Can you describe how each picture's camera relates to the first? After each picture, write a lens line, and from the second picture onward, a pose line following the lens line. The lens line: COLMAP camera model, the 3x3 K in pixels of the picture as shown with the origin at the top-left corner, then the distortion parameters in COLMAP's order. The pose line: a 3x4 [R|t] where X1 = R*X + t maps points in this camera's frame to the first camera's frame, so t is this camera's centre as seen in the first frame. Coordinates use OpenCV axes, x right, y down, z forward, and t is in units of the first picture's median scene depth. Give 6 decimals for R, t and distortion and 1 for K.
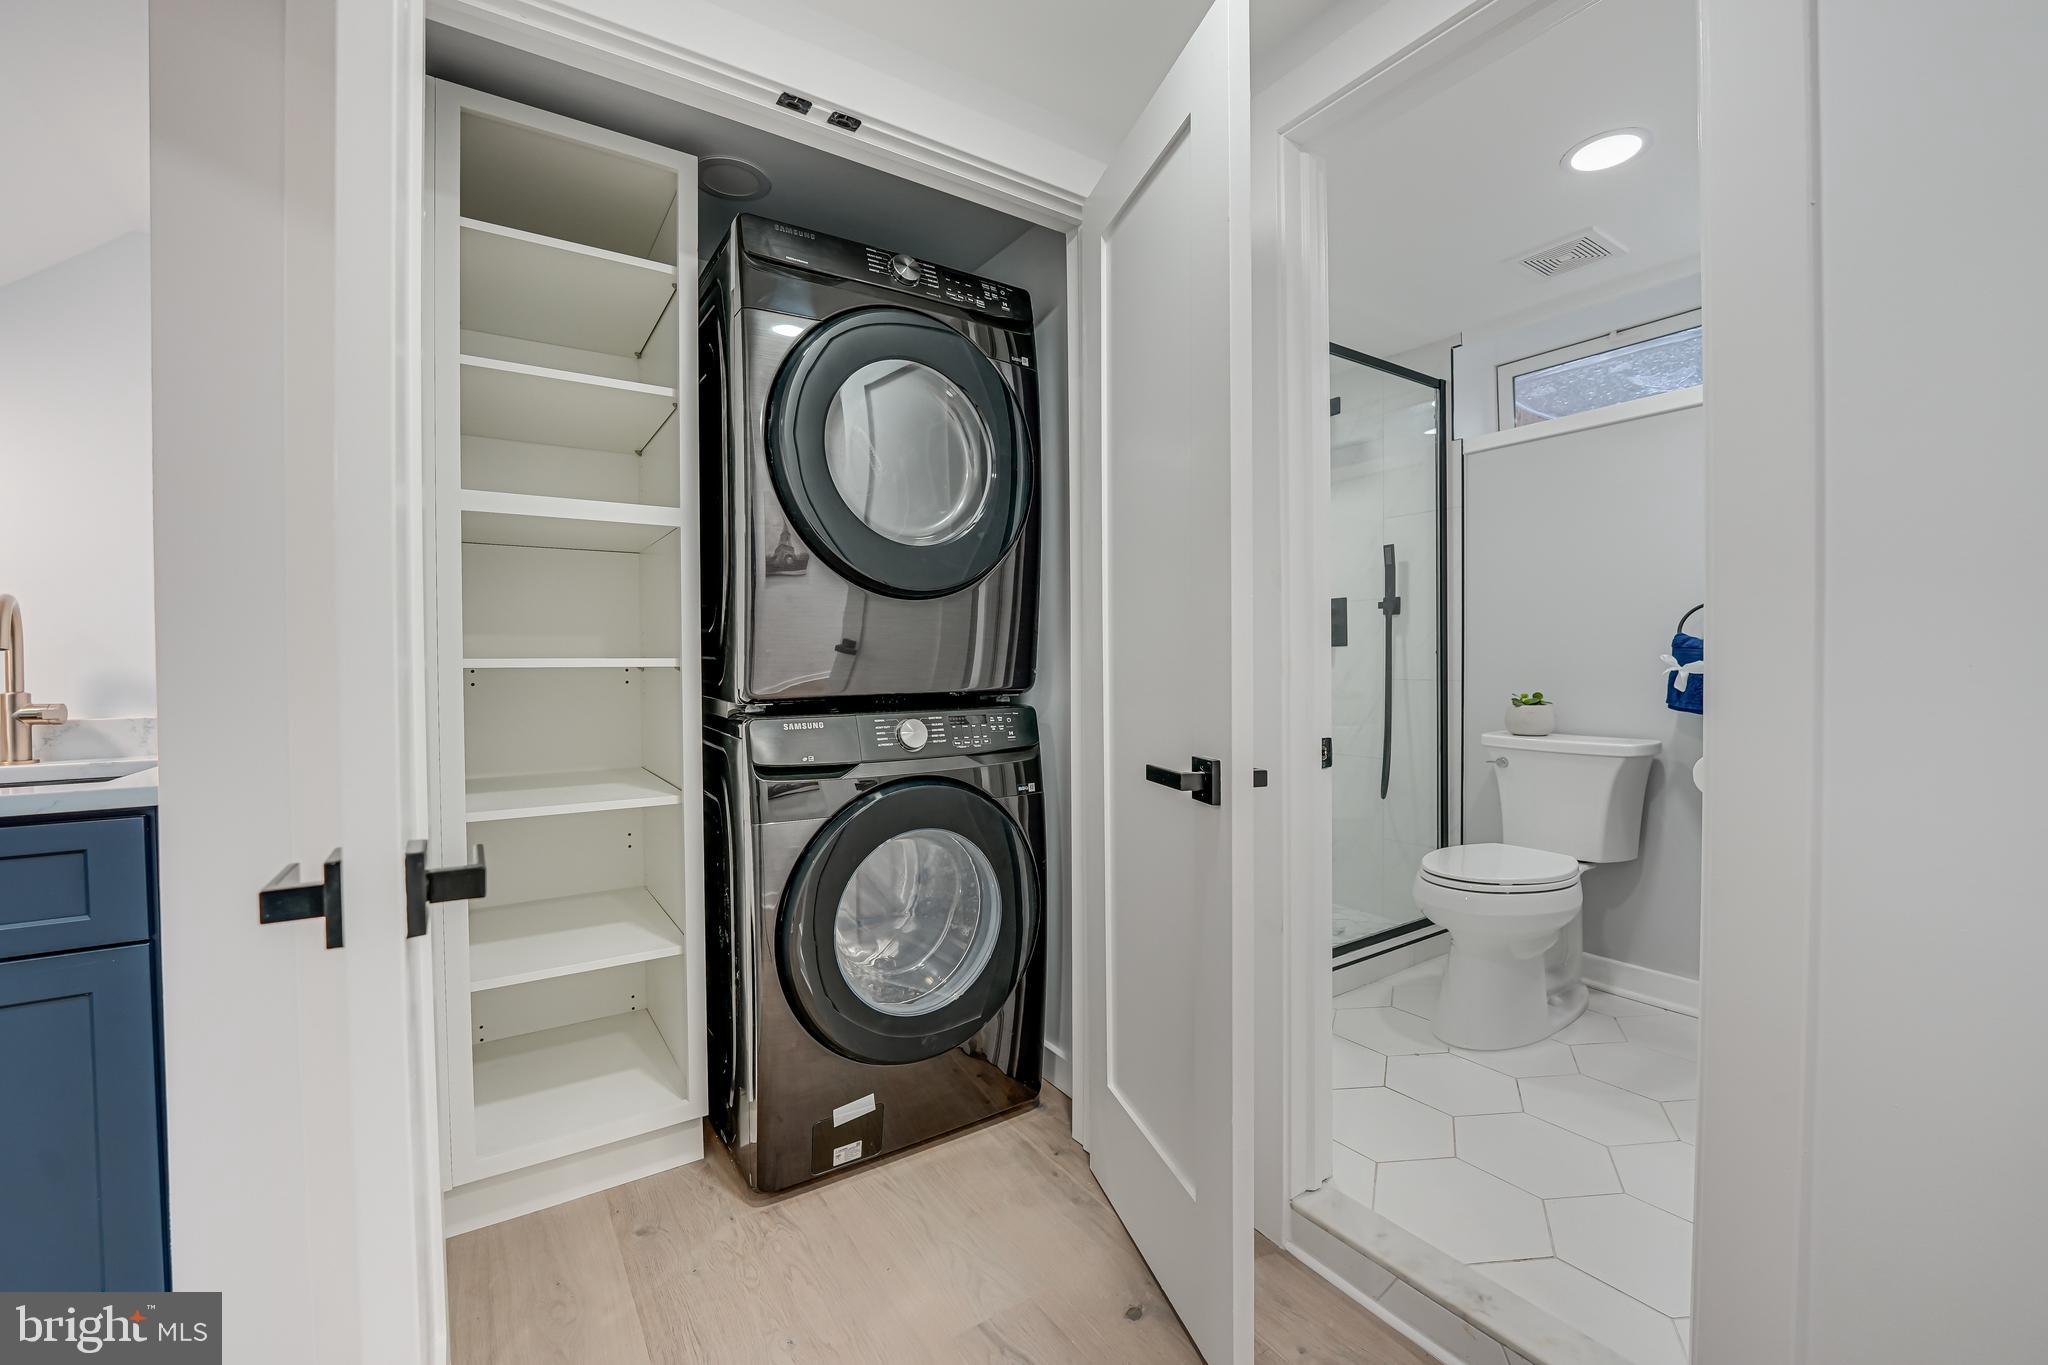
lens RADIAL K [[830.6, 0, 1024.5], [0, 830.6, 679.1], [0, 0, 1]] dist [-0.028693, 0.003096]
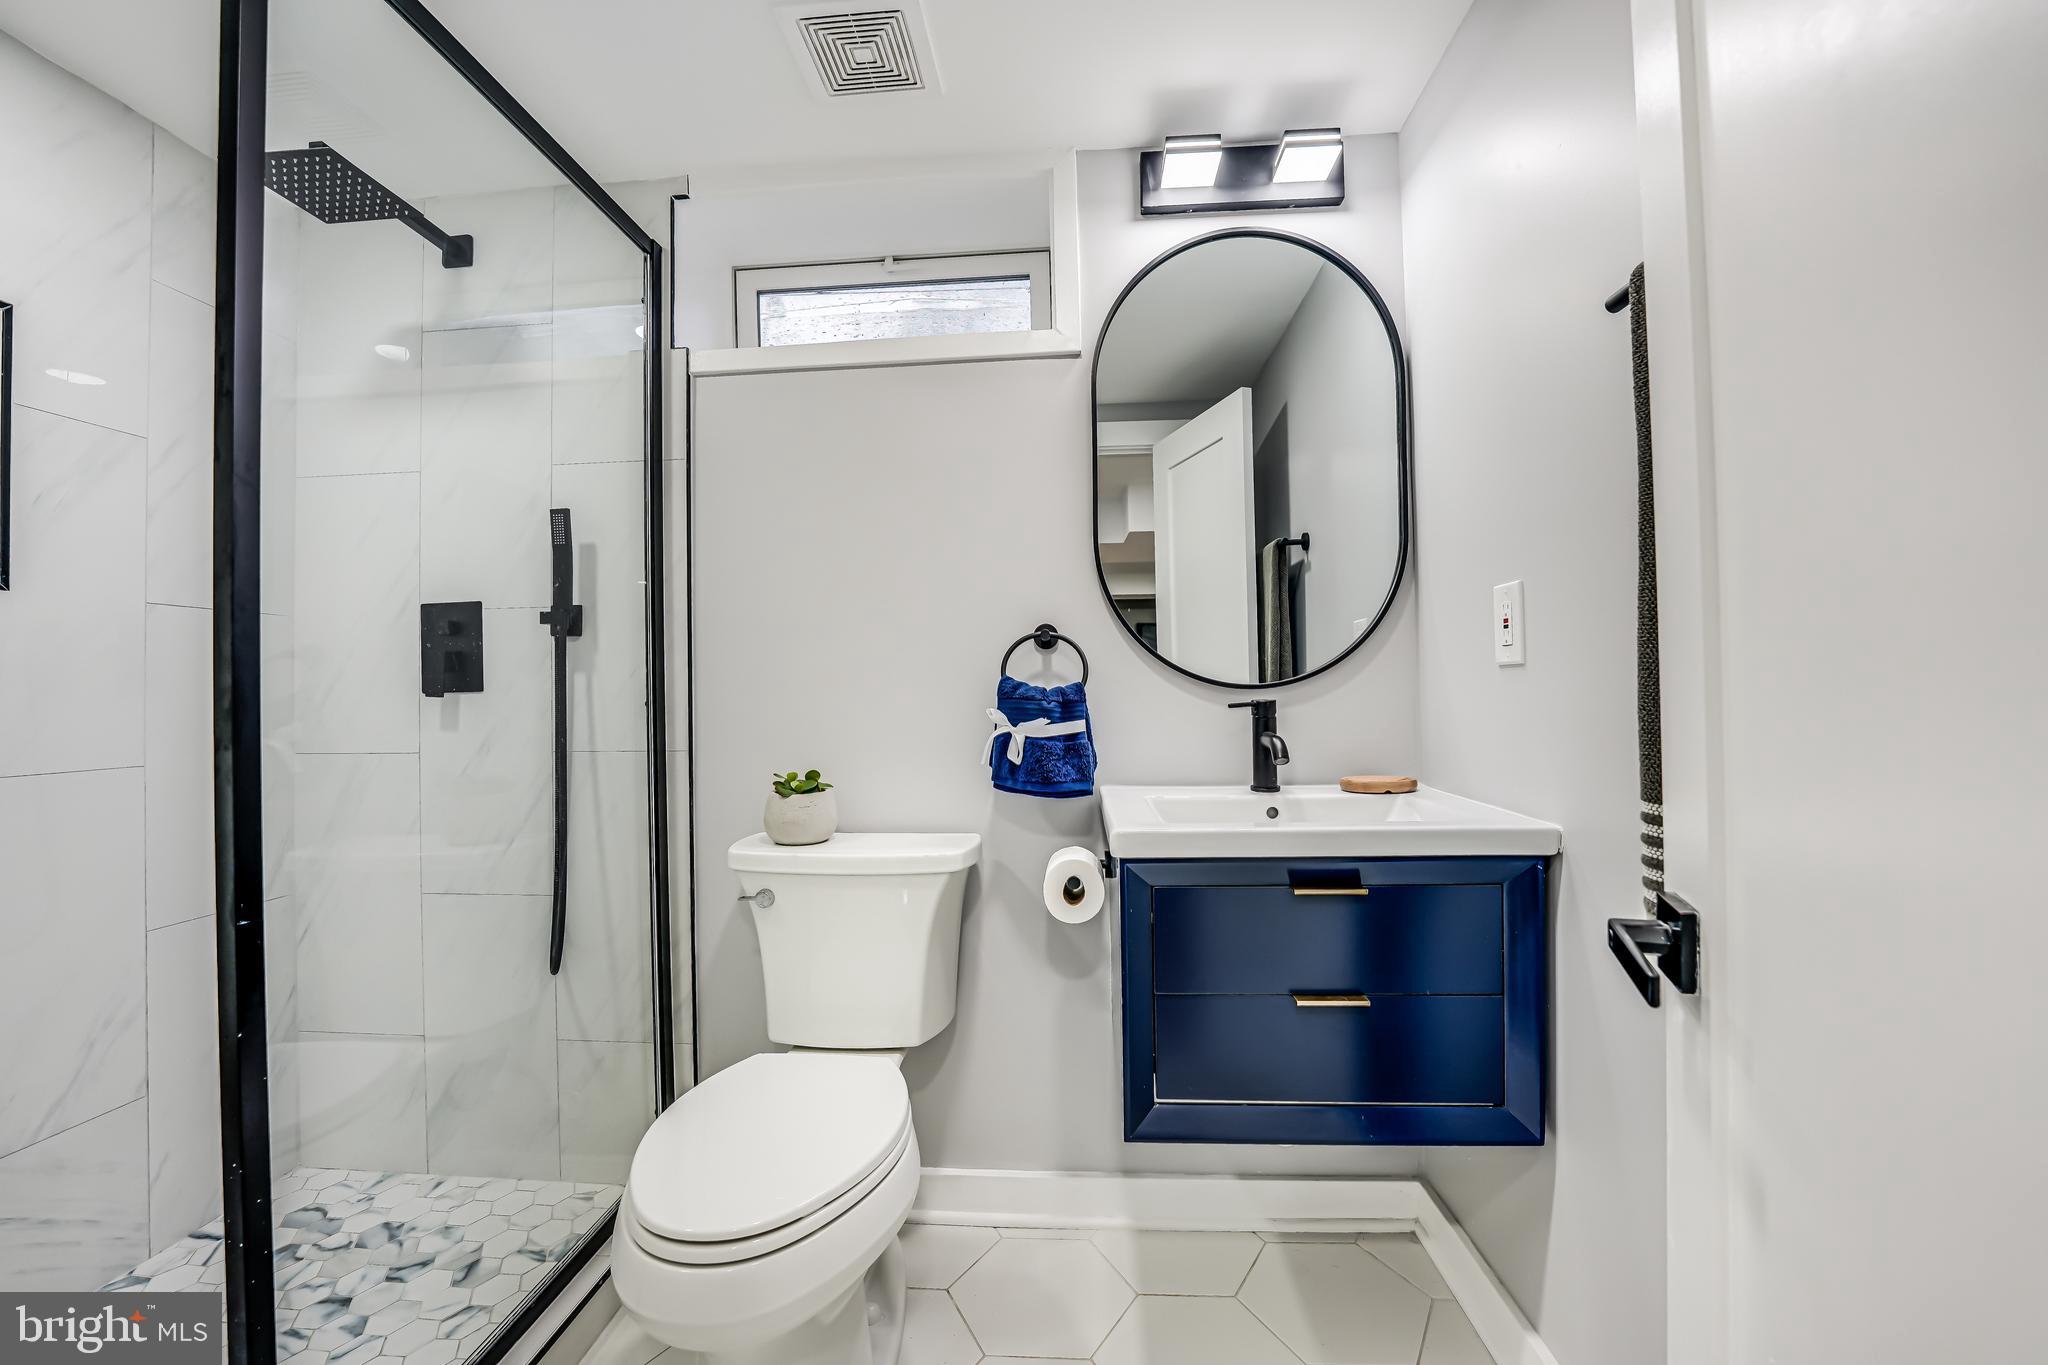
lens RADIAL K [[830.6, 0, 1024.5], [0, 830.6, 679.1], [0, 0, 1]] dist [-0.028693, 0.003096]
pose [[0.617198, 0.007881, 0.786768, 0.210585], [0.025106, 0.999243, -0.029705, -0.026163], [-0.786407, 0.038087, 0.616533, 0.440252]]
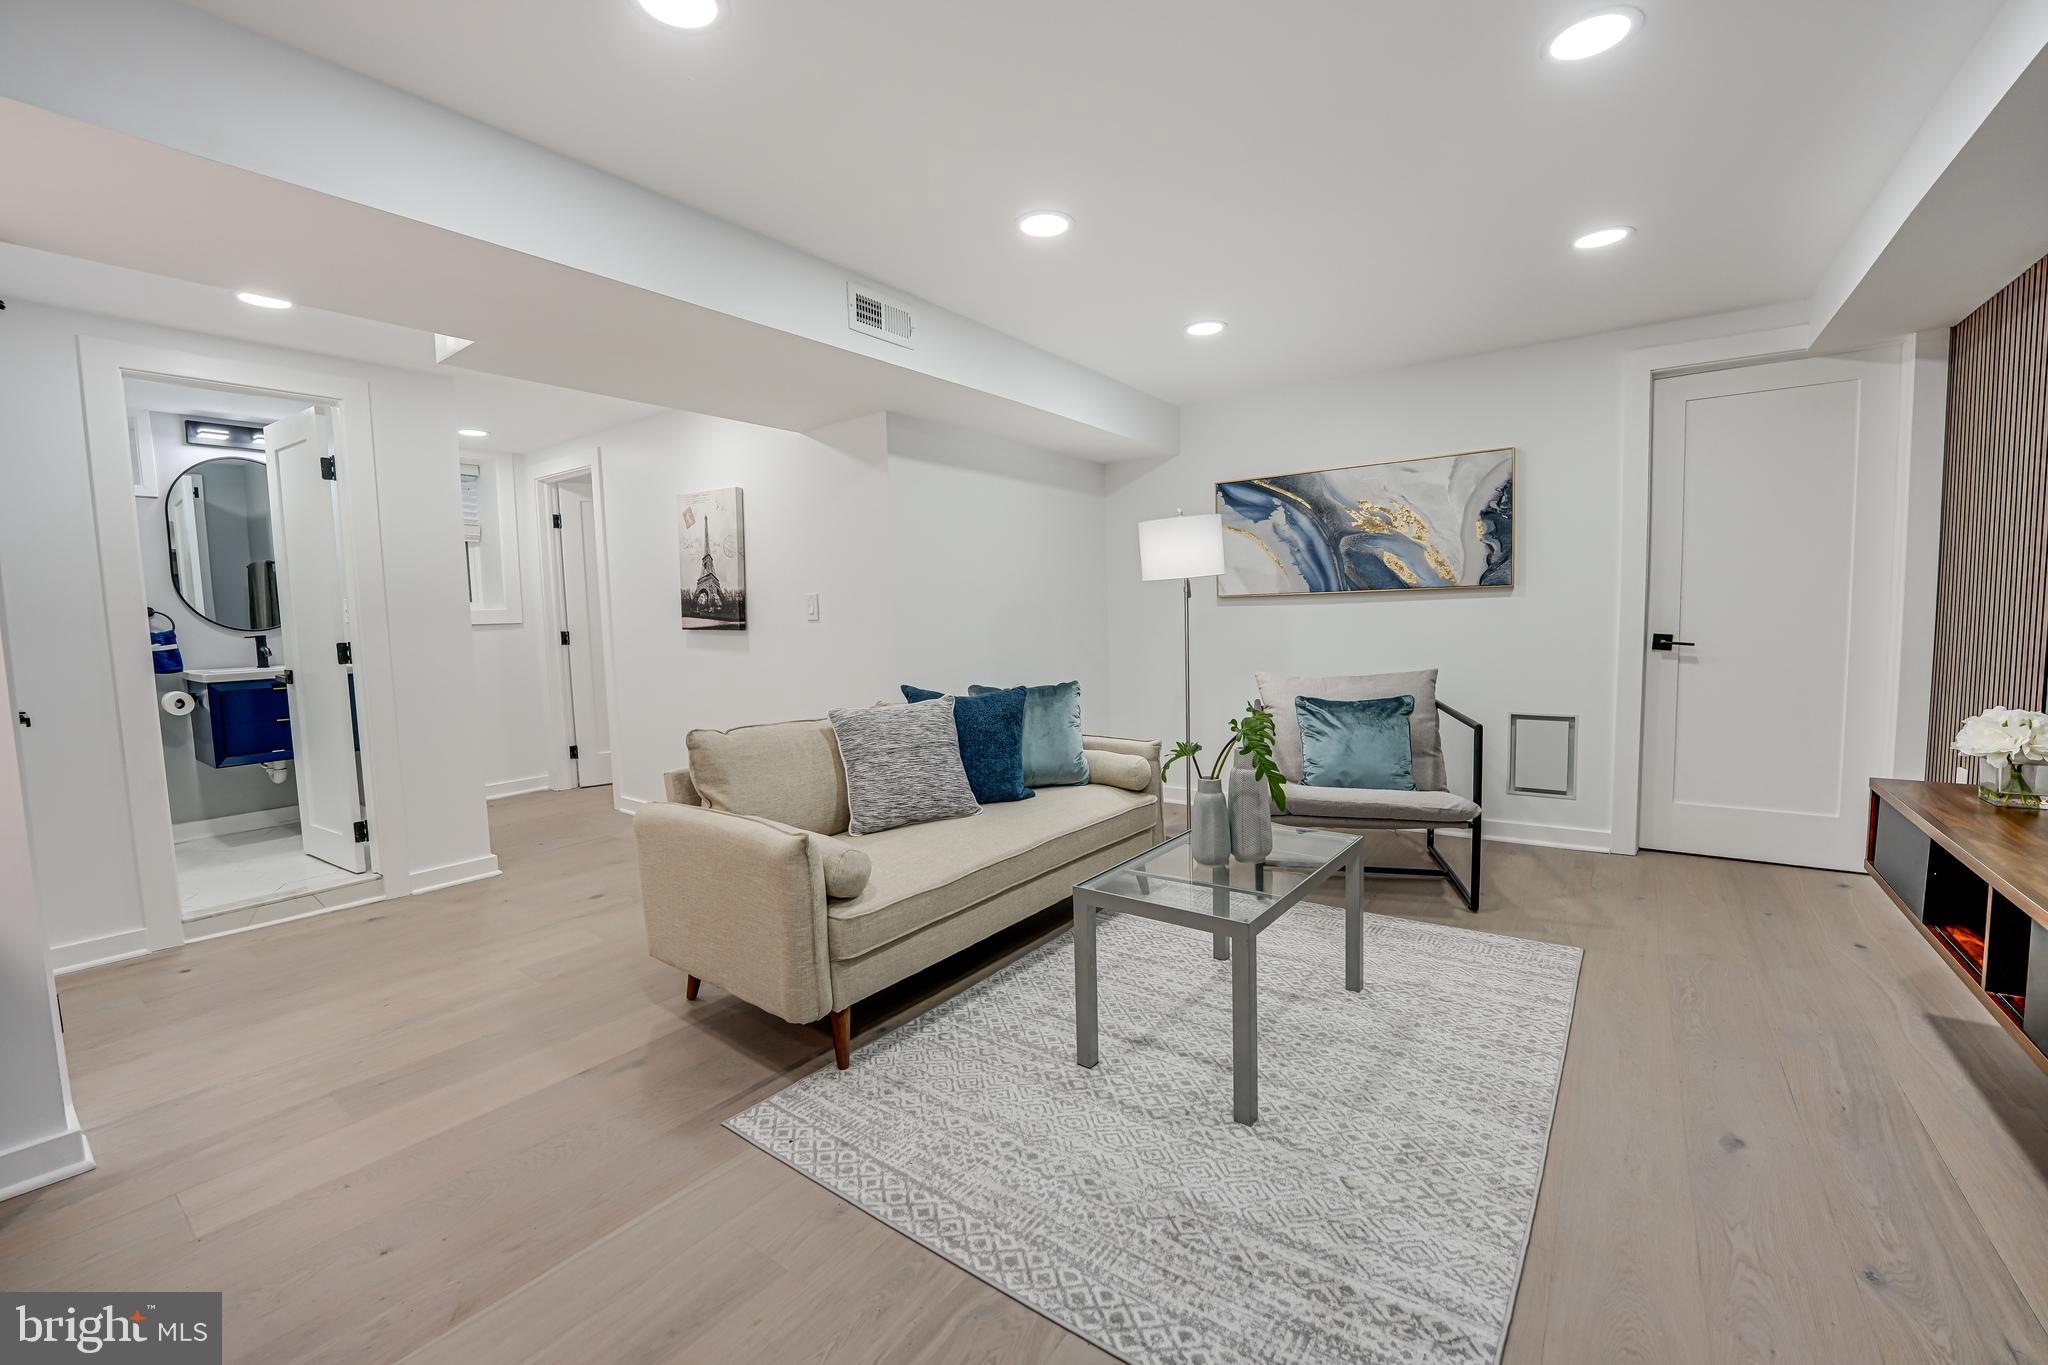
lens RADIAL K [[830.6, 0, 1024.5], [0, 830.6, 679.1], [0, 0, 1]] dist [-0.028693, 0.003096]
pose [[-0.344075, -0.060879, 0.936967, -1.157781], [0.045741, 0.995624, 0.081487, -0.000818], [-0.937827, 0.070895, -0.339785, -0.155756]]
